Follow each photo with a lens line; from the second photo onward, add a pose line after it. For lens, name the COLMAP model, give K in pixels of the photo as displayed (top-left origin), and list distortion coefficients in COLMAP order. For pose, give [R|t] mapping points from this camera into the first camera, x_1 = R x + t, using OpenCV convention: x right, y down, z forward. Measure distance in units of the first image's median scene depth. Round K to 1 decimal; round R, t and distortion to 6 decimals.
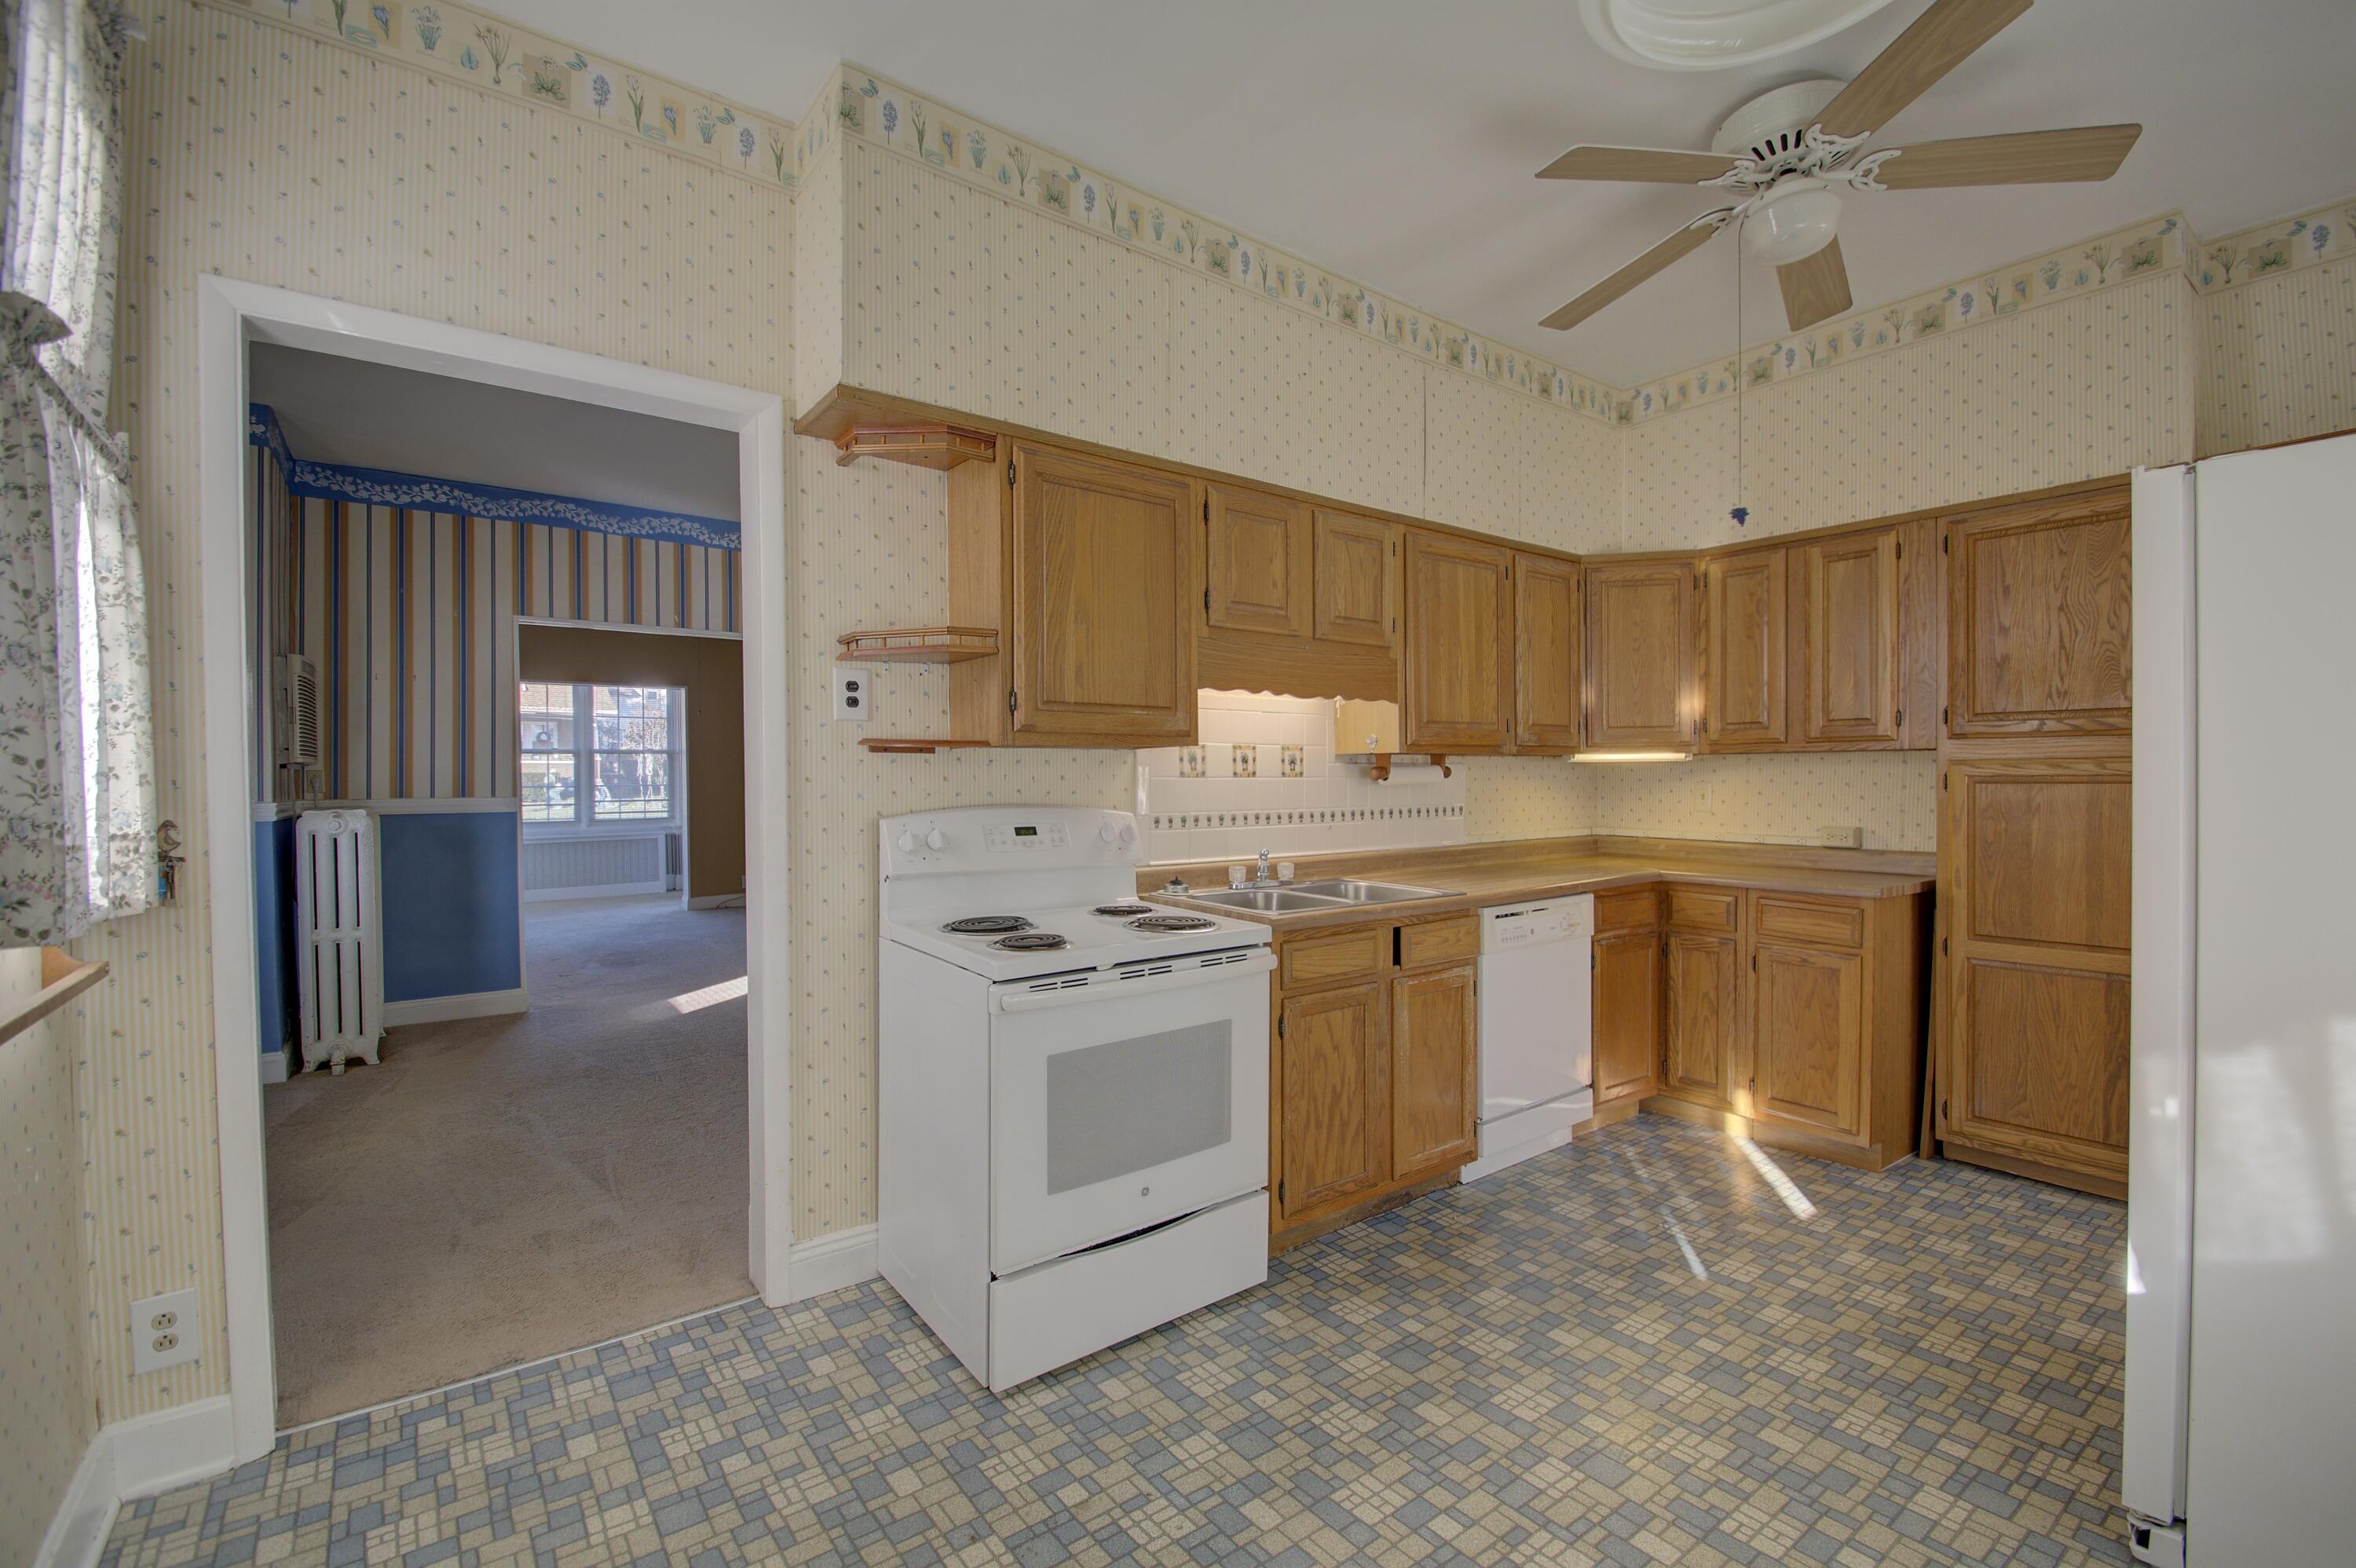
lens RADIAL K [[1024.9, 0, 1182.4], [0, 1024.9, 782.5], [0, 0, 1]] dist [0.021172, -0.020935]
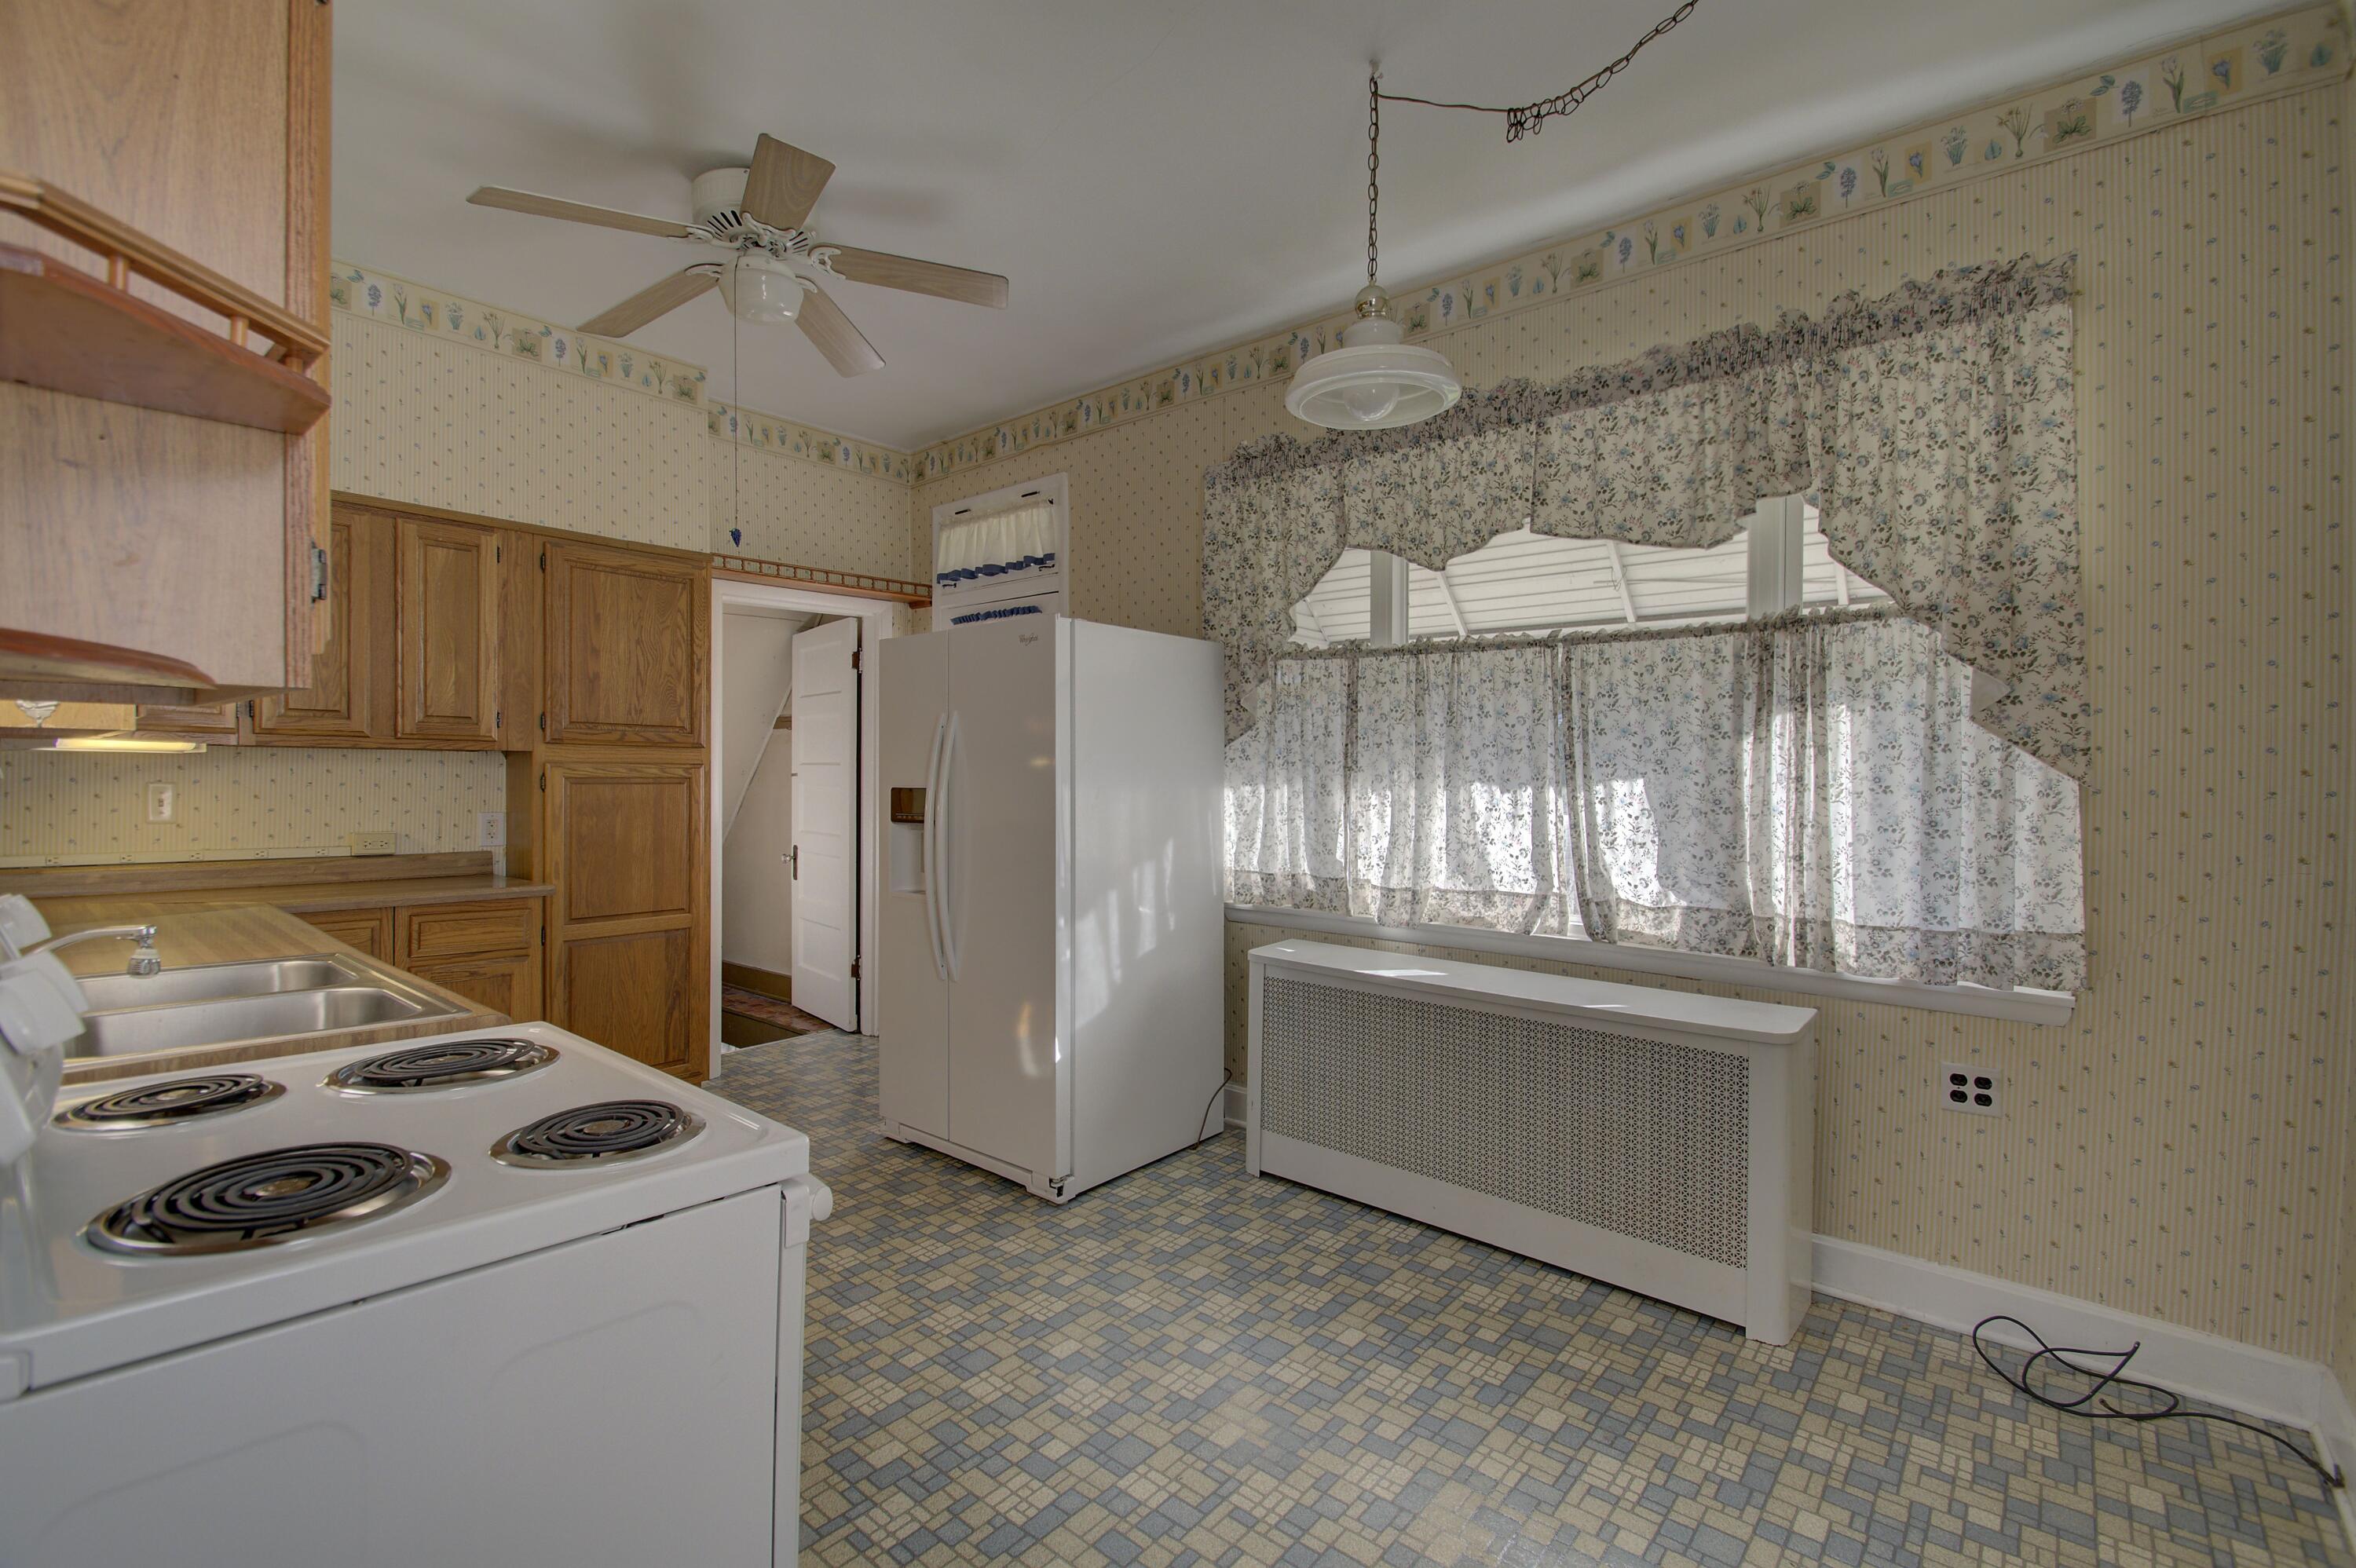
lens RADIAL K [[1017.9, 0, 1177.3], [0, 1017.9, 790.4], [0, 0, 1]] dist [0.020855, -0.022679]
pose [[-0.214939, -0.005738, 0.976611, -0.437674], [-0.000773, 0.999983, 0.005705, 0.001003], [-0.976627, 0.000471, -0.214939, 0.571014]]
